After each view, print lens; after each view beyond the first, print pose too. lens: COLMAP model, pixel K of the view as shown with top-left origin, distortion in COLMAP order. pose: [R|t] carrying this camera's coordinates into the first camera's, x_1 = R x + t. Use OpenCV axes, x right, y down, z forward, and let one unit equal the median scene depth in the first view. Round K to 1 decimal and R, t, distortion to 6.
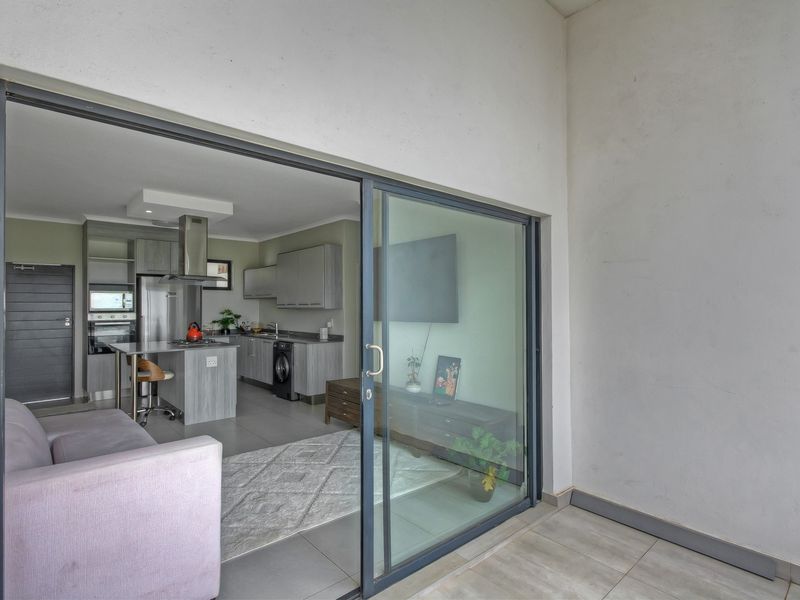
lens RADIAL K [[425.2, 0, 410.0], [0, 425.2, 299.7], [0, 0, 1]] dist [0.001994, -0.000075]
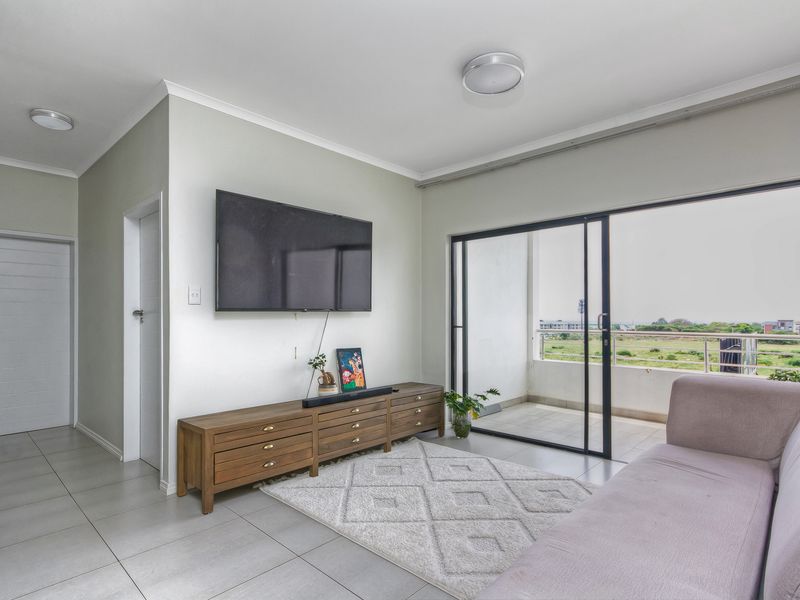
lens RADIAL K [[435.1, 0, 402.0], [0, 435.1, 319.2], [0, 0, 1]] dist [0.000406, 0.000205]
pose [[-0.075509, 0.000141, 0.997145, -0.585128], [-0.003619, 0.999993, -0.000416, 0.047933], [-0.997139, -0.003640, -0.075508, 0.645733]]
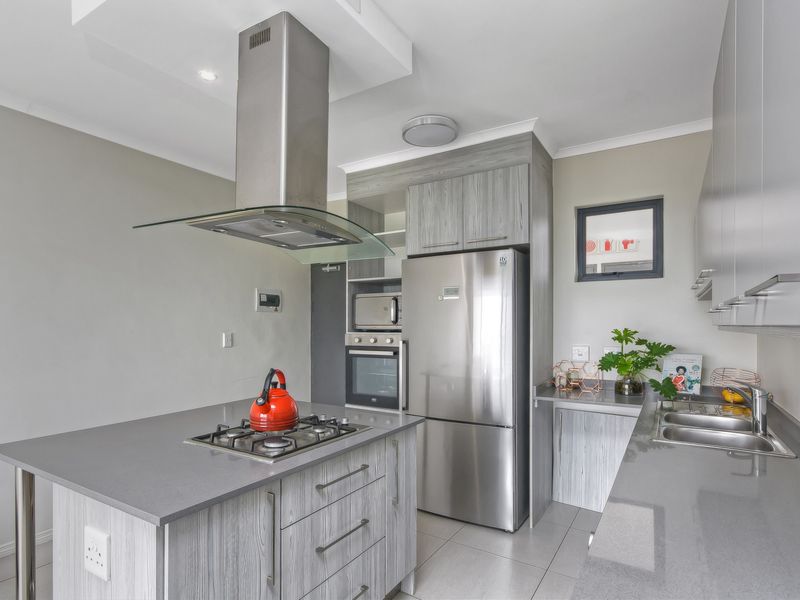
lens RADIAL K [[443.6, 0, 399.7], [0, 443.6, 319.0], [0, 0, 1]] dist [-0.000932, -0.000351]
pose [[0.273090, -0.009829, -0.961938, -0.146925], [0.012829, 0.999896, -0.006574, 0.017722], [0.961903, -0.010545, 0.273188, 0.891786]]
